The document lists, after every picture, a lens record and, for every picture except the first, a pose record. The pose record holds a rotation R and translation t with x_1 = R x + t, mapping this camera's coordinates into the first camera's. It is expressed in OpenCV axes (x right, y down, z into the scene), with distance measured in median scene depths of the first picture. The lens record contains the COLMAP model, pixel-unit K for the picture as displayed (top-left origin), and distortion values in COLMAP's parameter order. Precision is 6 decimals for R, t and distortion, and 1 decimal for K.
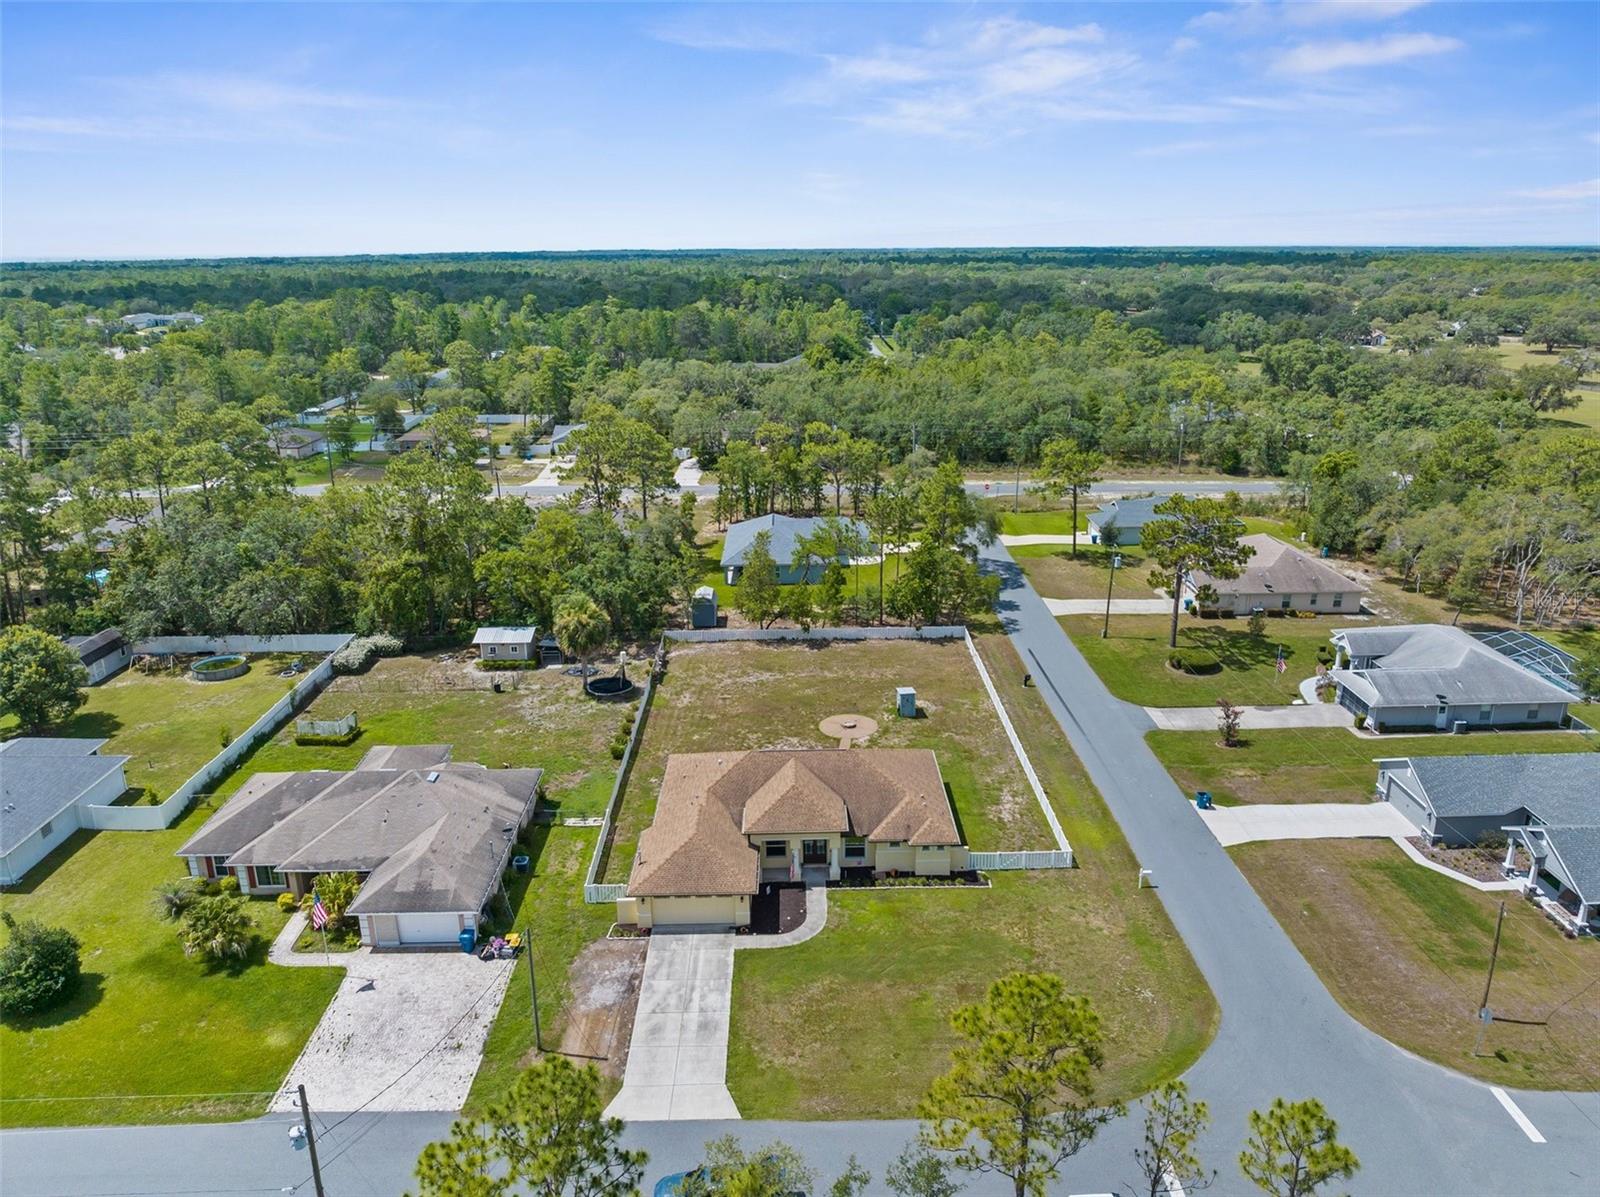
lens RADIAL K [[1126.9, 0, 802.7], [0, 1126.9, 583.6], [0, 0, 1]] dist [-0.035011, -0.002292]
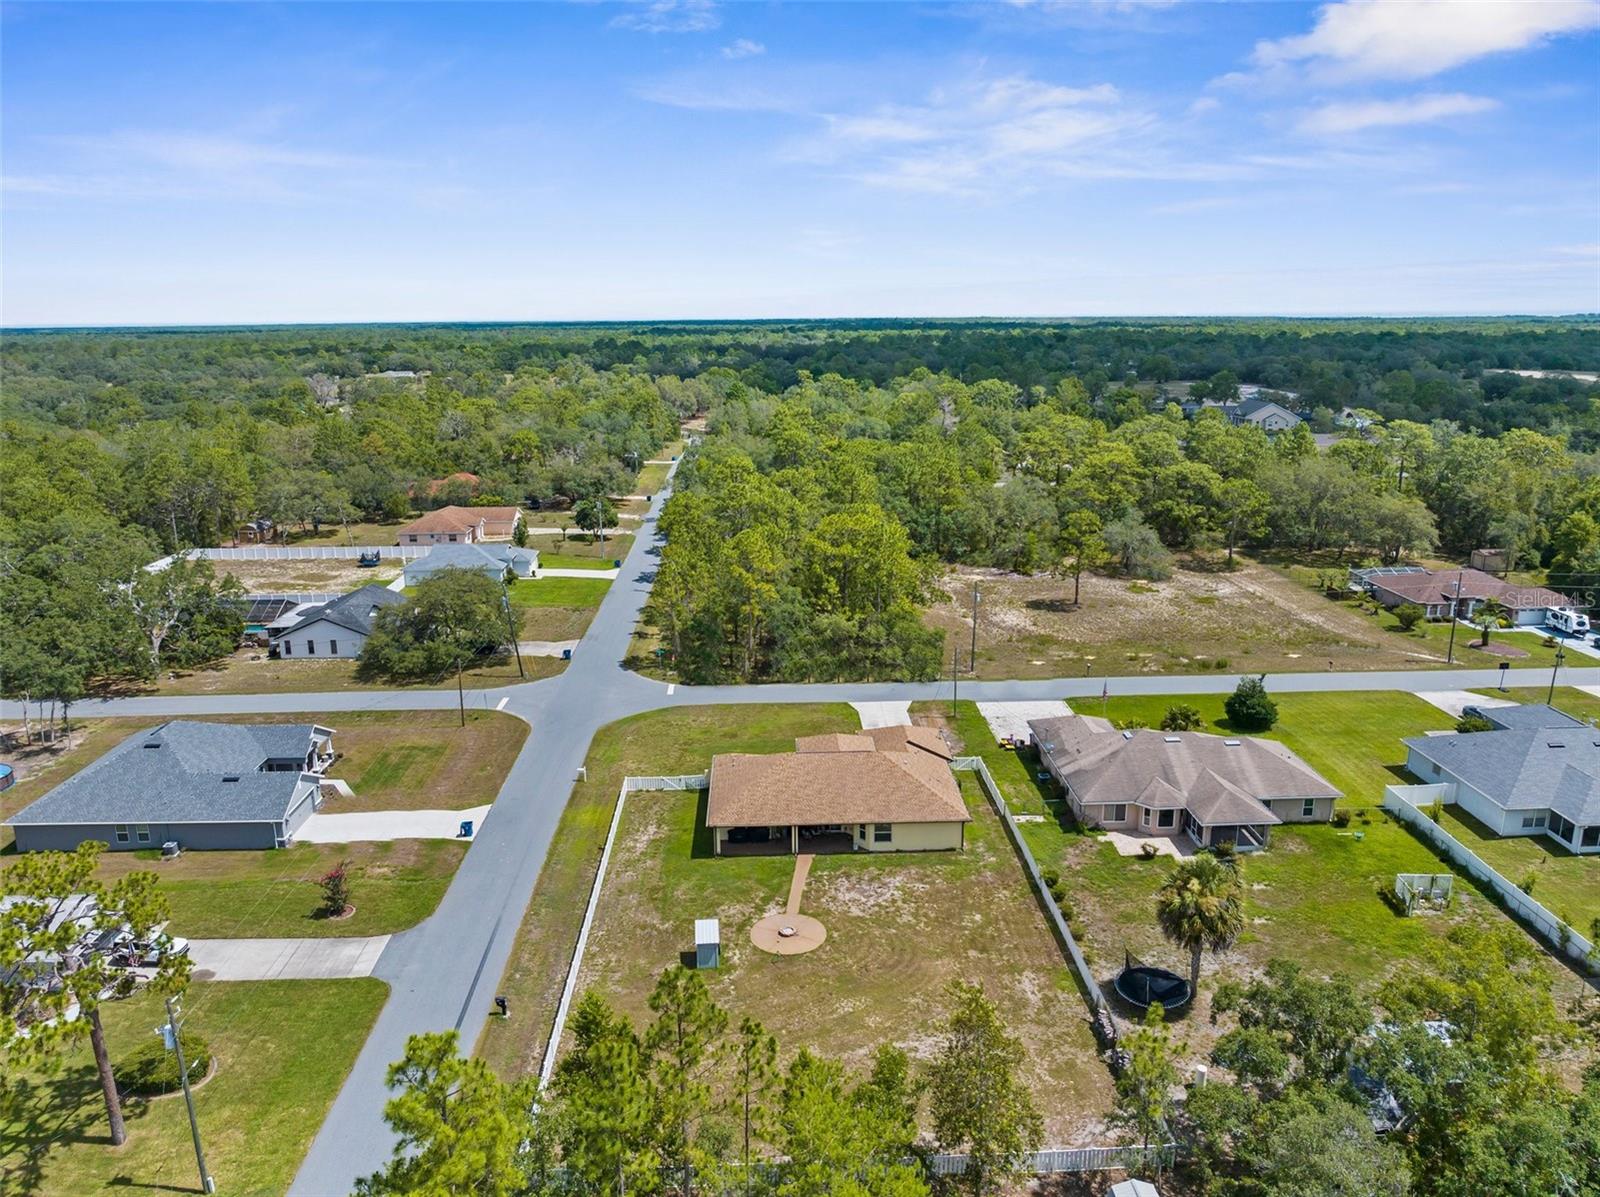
lens RADIAL K [[1121.2, 0, 806.0], [0, 1121.2, 596.8], [0, 0, 1]] dist [-0.037798, -0.007394]
pose [[-0.999482, 0.024203, -0.021206, 0.037210], [0.010021, 0.860347, 0.509611, -0.442435], [0.030579, 0.509135, -0.860144, 1.471929]]
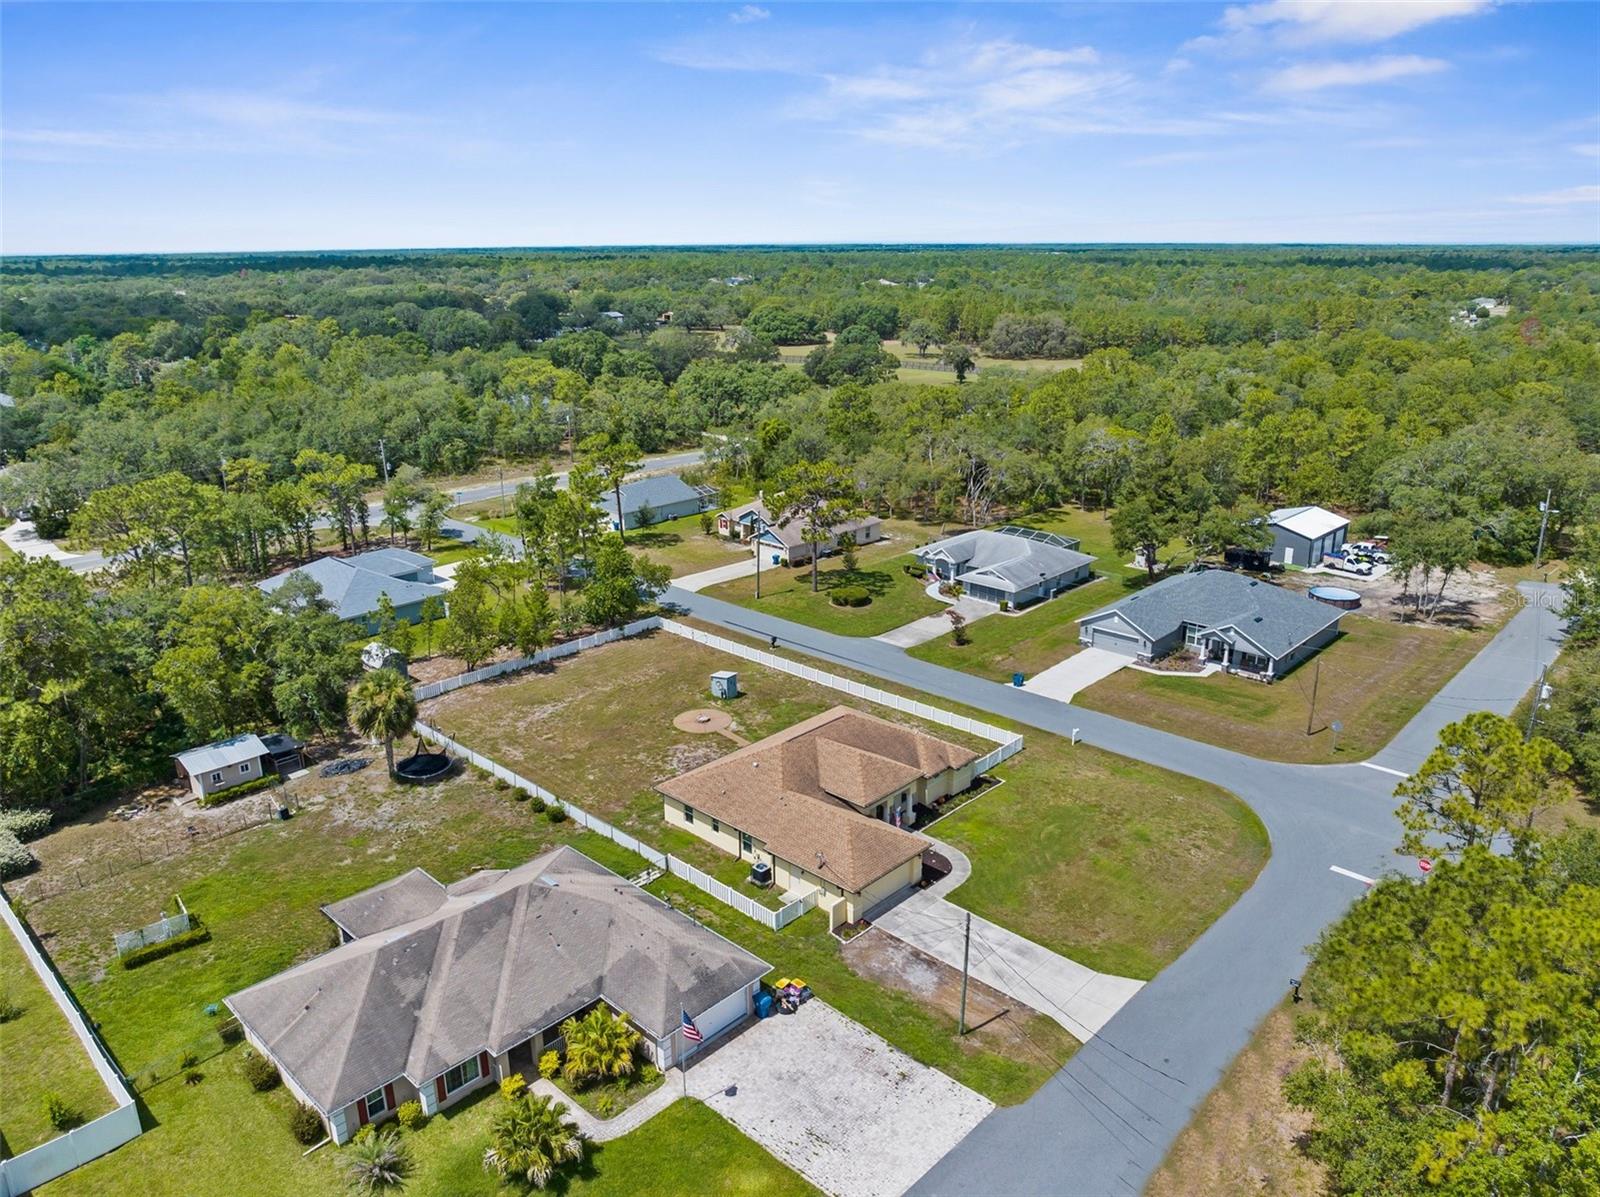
lens RADIAL K [[1121.2, 0, 806.0], [0, 1121.2, 596.8], [0, 0, 1]] dist [-0.037798, -0.007394]
pose [[0.696773, -0.209043, 0.686155, -0.535028], [0.204439, 0.974791, 0.089376, -0.049935], [-0.687541, 0.078002, 0.721944, 0.192777]]
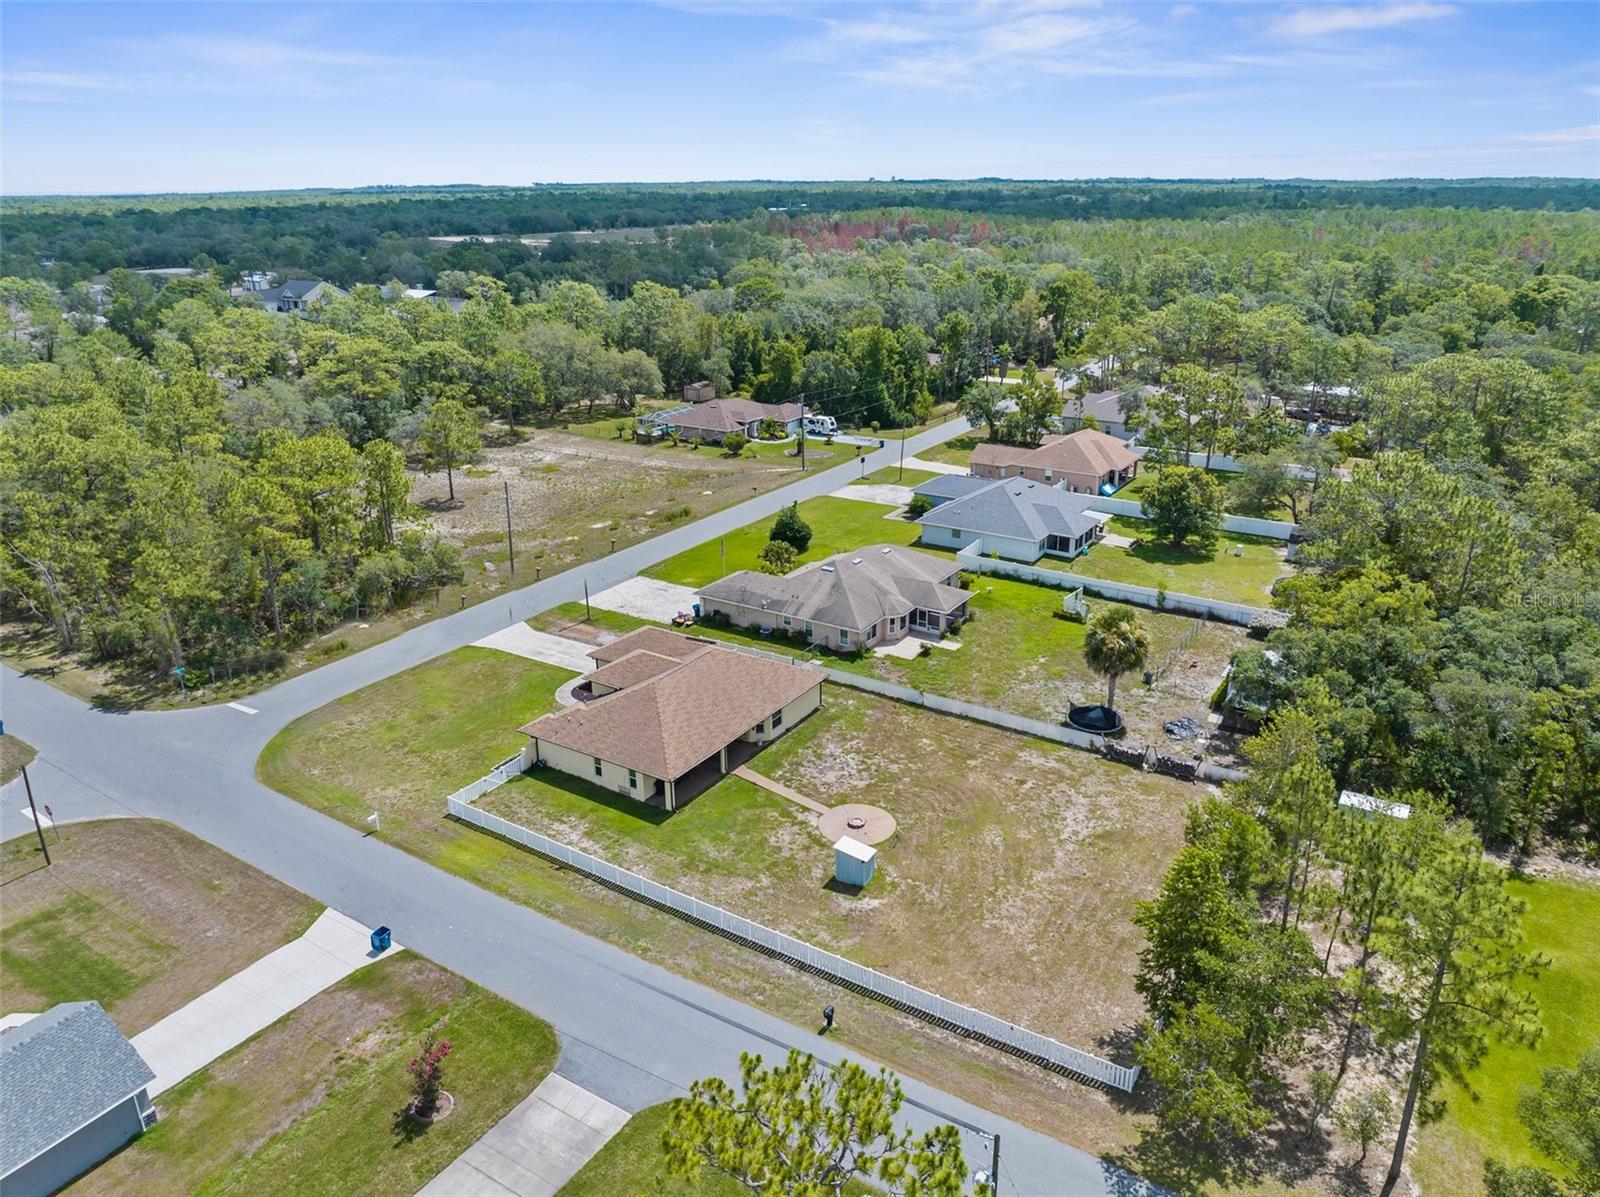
lens RADIAL K [[1121.2, 0, 806.0], [0, 1121.2, 596.8], [0, 0, 1]] dist [-0.037798, -0.007394]
pose [[-0.550388, 0.304706, -0.777321, 0.575193], [-0.225392, 0.842231, 0.489741, -0.350341], [0.803910, 0.444749, -0.394876, 1.147823]]
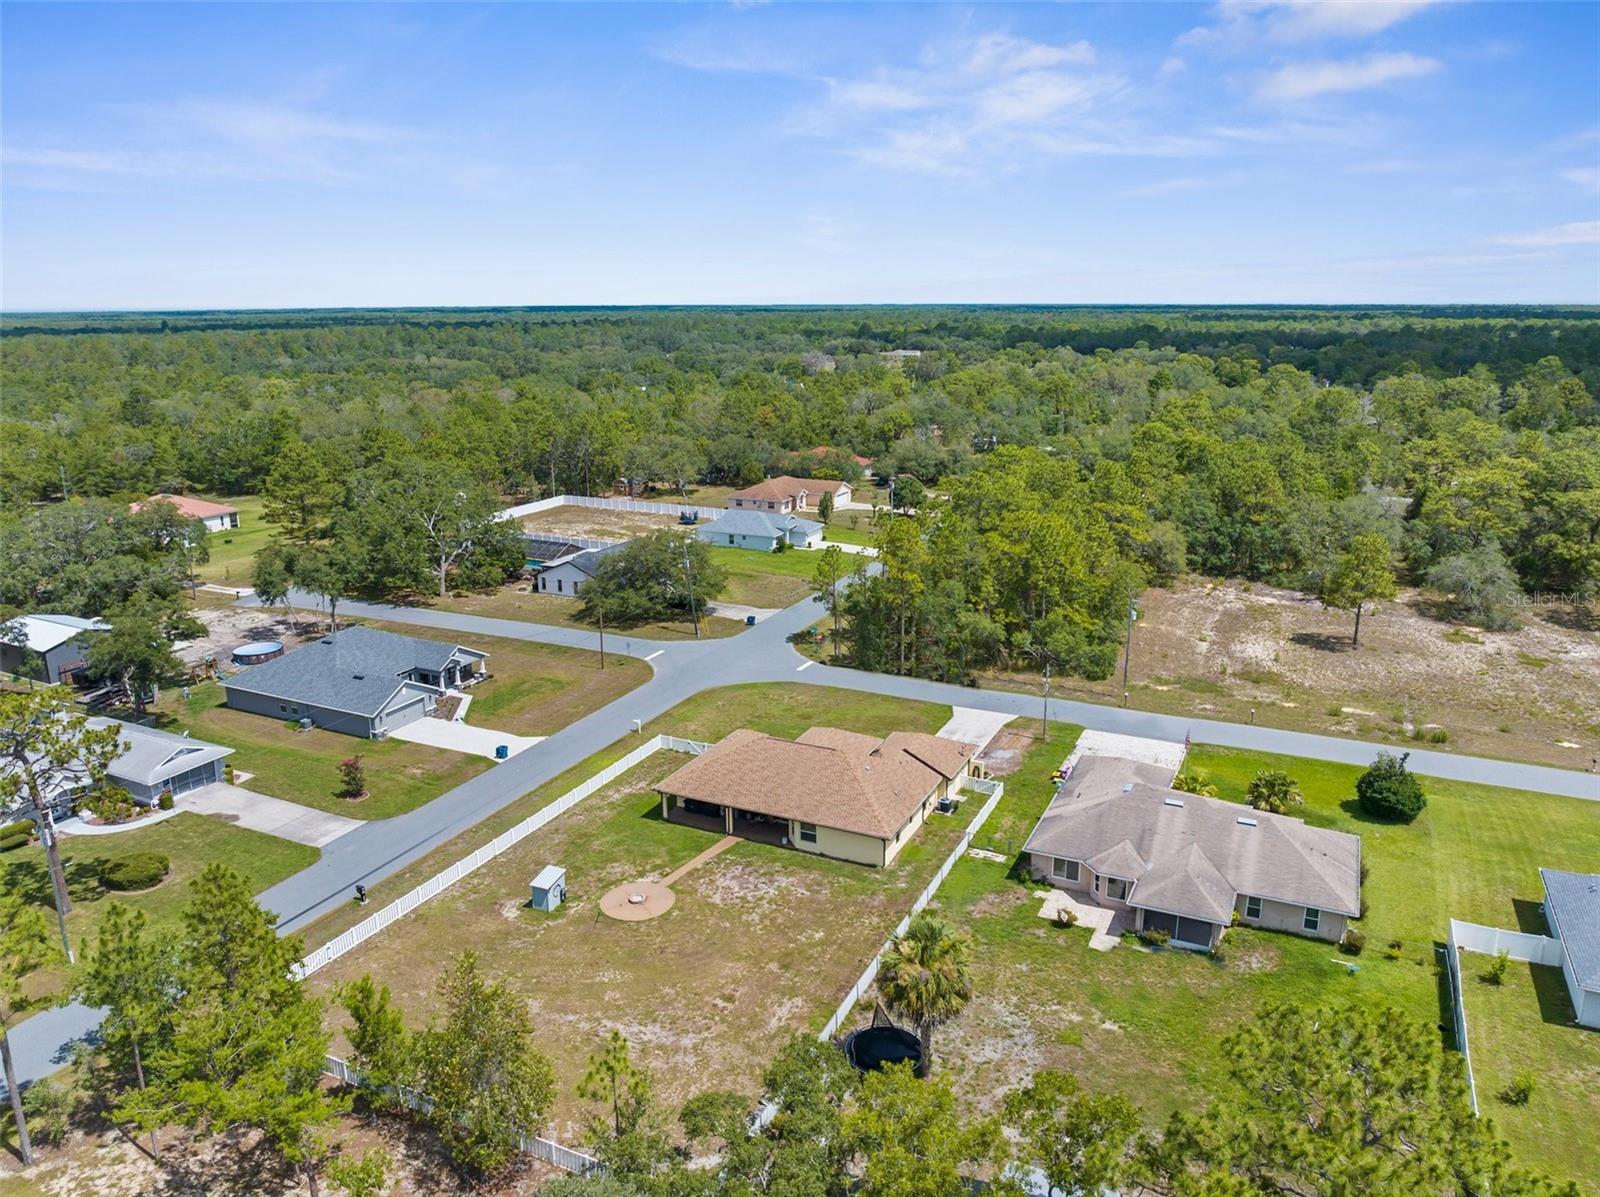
lens RADIAL K [[1133.4, 0, 807.1], [0, 1133.4, 525.1], [0, 0, 1]] dist [-0.028126, -0.004398]
pose [[-0.896119, -0.069258, 0.438376, -0.381287], [0.141606, 0.891503, 0.430314, -0.418176], [-0.420616, 0.447689, -0.789086, 1.394199]]
